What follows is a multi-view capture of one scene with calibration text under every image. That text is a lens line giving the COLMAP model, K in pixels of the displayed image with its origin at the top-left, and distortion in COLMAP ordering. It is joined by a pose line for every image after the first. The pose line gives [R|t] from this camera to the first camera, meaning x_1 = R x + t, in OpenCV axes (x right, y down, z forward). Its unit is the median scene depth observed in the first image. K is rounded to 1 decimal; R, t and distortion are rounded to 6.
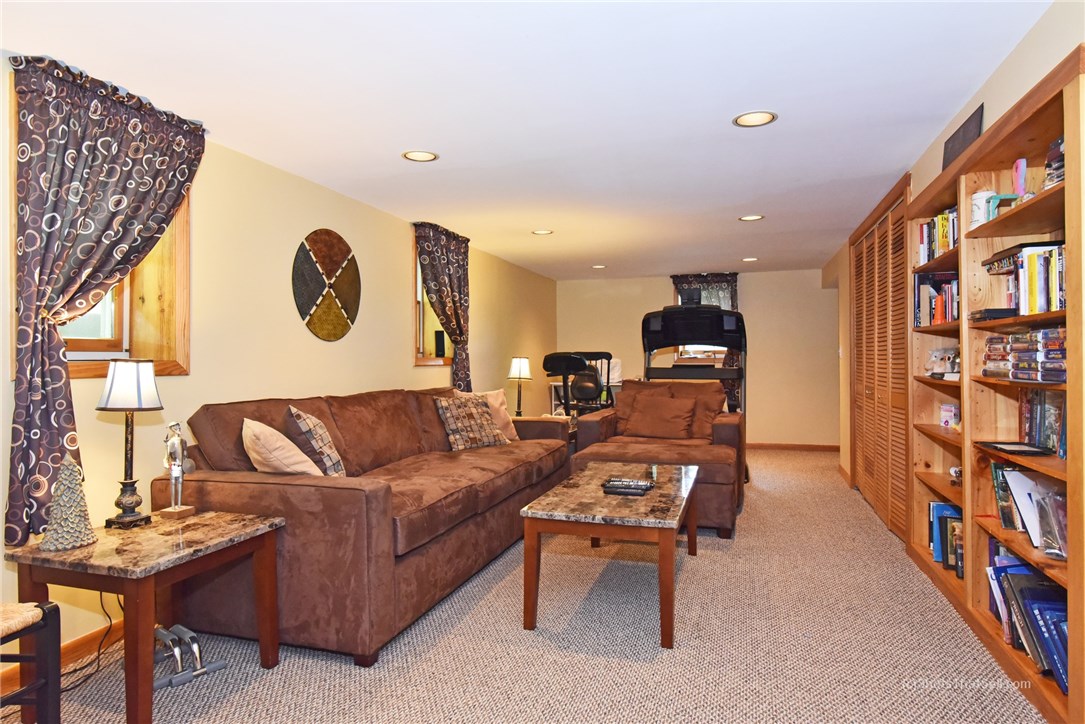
lens RADIAL K [[672.8, 0, 542.9], [0, 672.8, 362.8], [0, 0, 1]] dist [-0.002140, -0.000857]
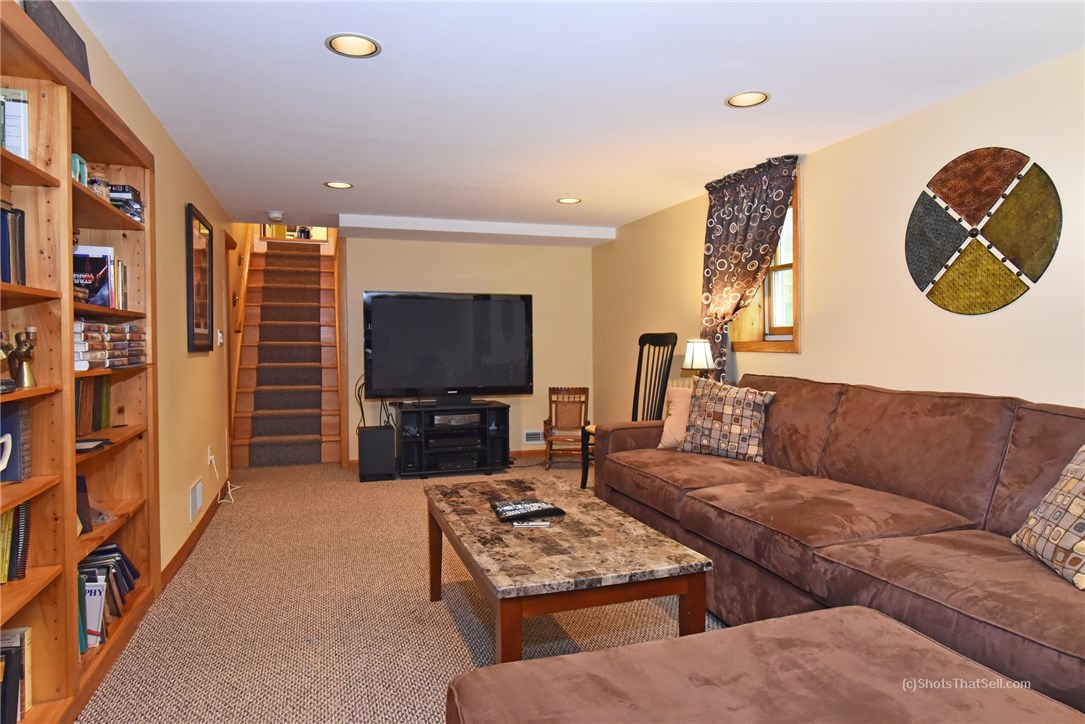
lens RADIAL K [[672.8, 0, 544.1], [0, 672.8, 351.7], [0, 0, 1]] dist [-0.002140, -0.000857]
pose [[-0.818262, 0.017881, -0.574568, 0.439804], [0.004903, 0.999697, 0.024129, -0.013163], [0.574825, 0.016927, -0.818101, 1.334035]]
